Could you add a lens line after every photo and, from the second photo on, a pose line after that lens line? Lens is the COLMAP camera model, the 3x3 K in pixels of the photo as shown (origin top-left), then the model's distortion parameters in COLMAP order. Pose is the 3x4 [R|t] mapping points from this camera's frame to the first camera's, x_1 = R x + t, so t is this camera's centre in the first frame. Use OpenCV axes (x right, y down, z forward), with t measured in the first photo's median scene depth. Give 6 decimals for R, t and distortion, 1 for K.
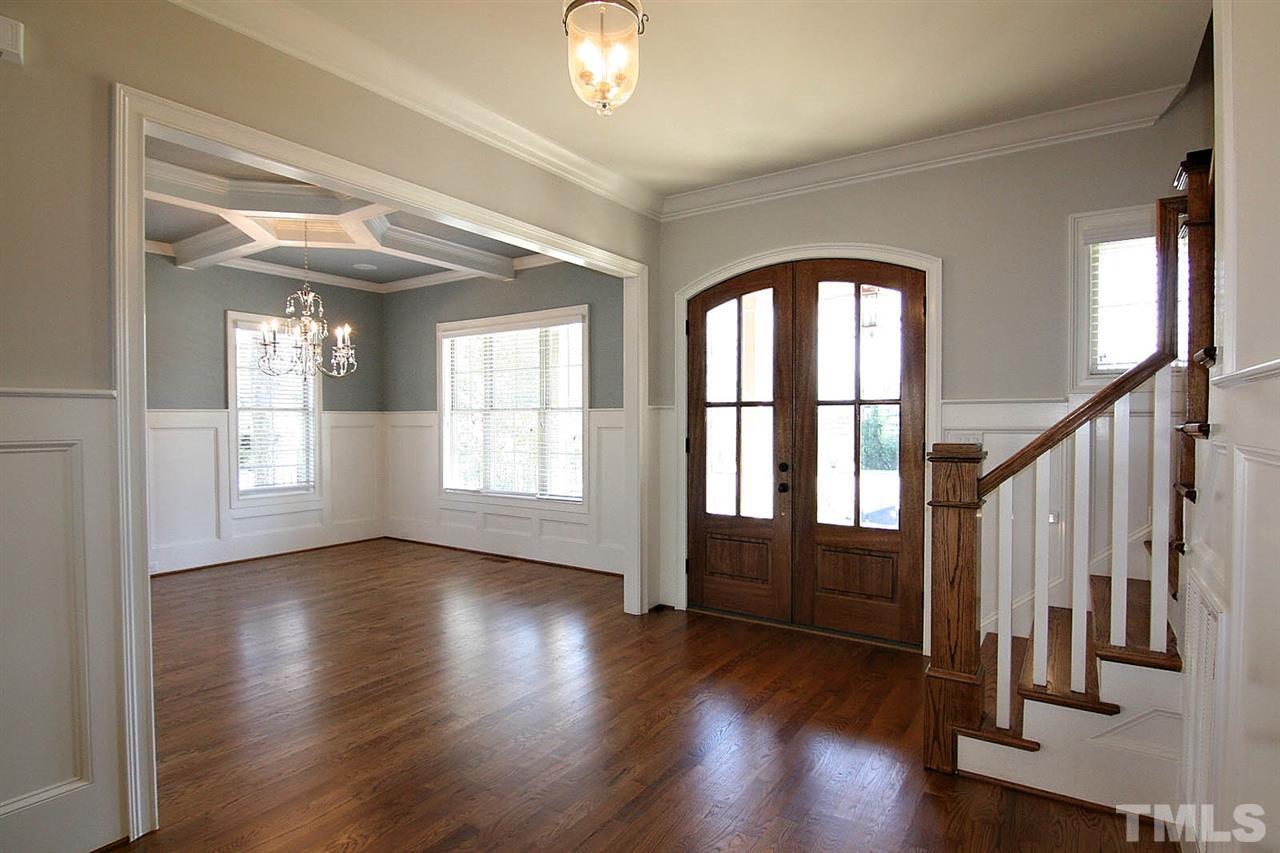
lens RADIAL K [[652.6, 0, 651.5], [0, 652.6, 431.8], [0, 0, 1]] dist [-0.008549, -0.010930]
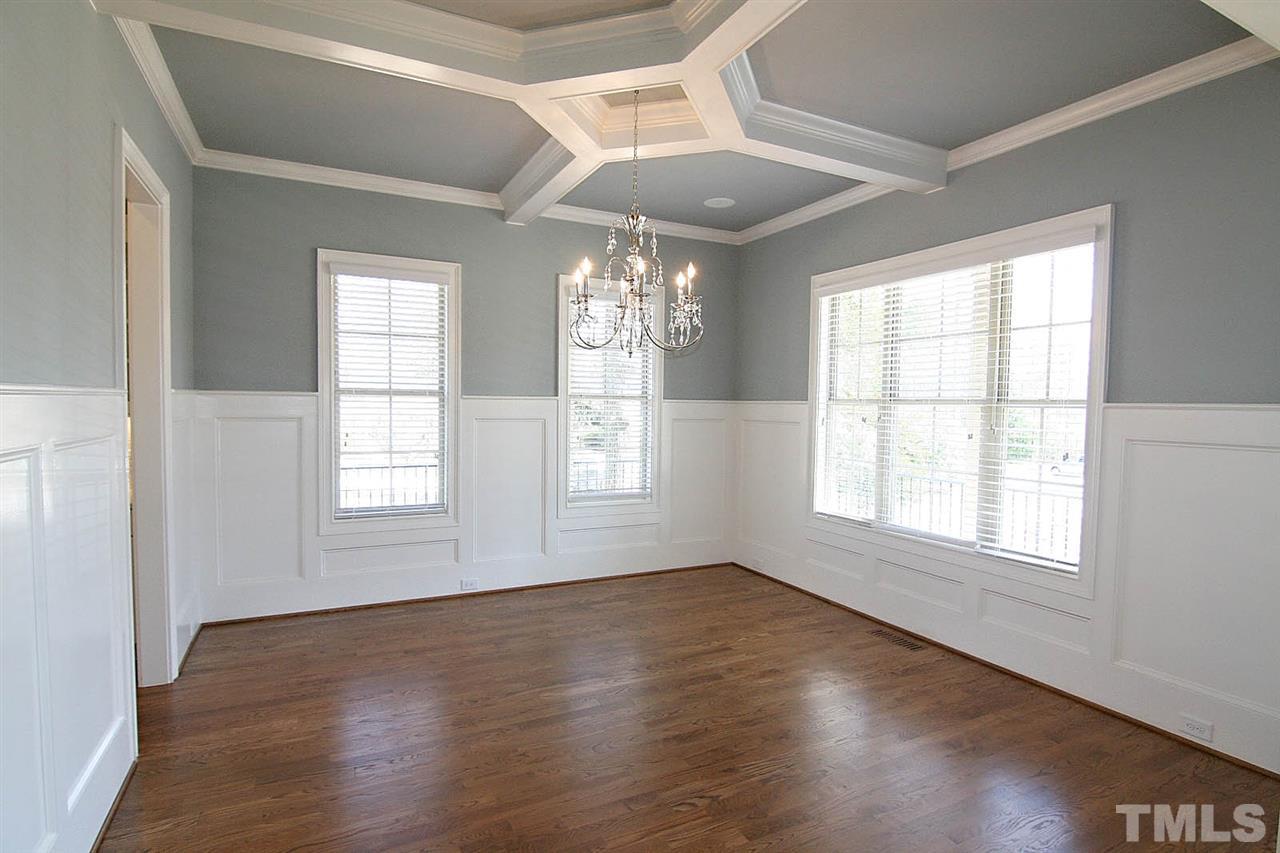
lens RADIAL K [[652.6, 0, 640.6], [0, 652.6, 431.1], [0, 0, 1]] dist [-0.008549, -0.010930]
pose [[0.865576, 0.036514, -0.499445, -0.156792], [-0.025818, 0.999266, 0.028311, -0.017609], [0.500112, -0.011611, 0.865883, 0.353459]]
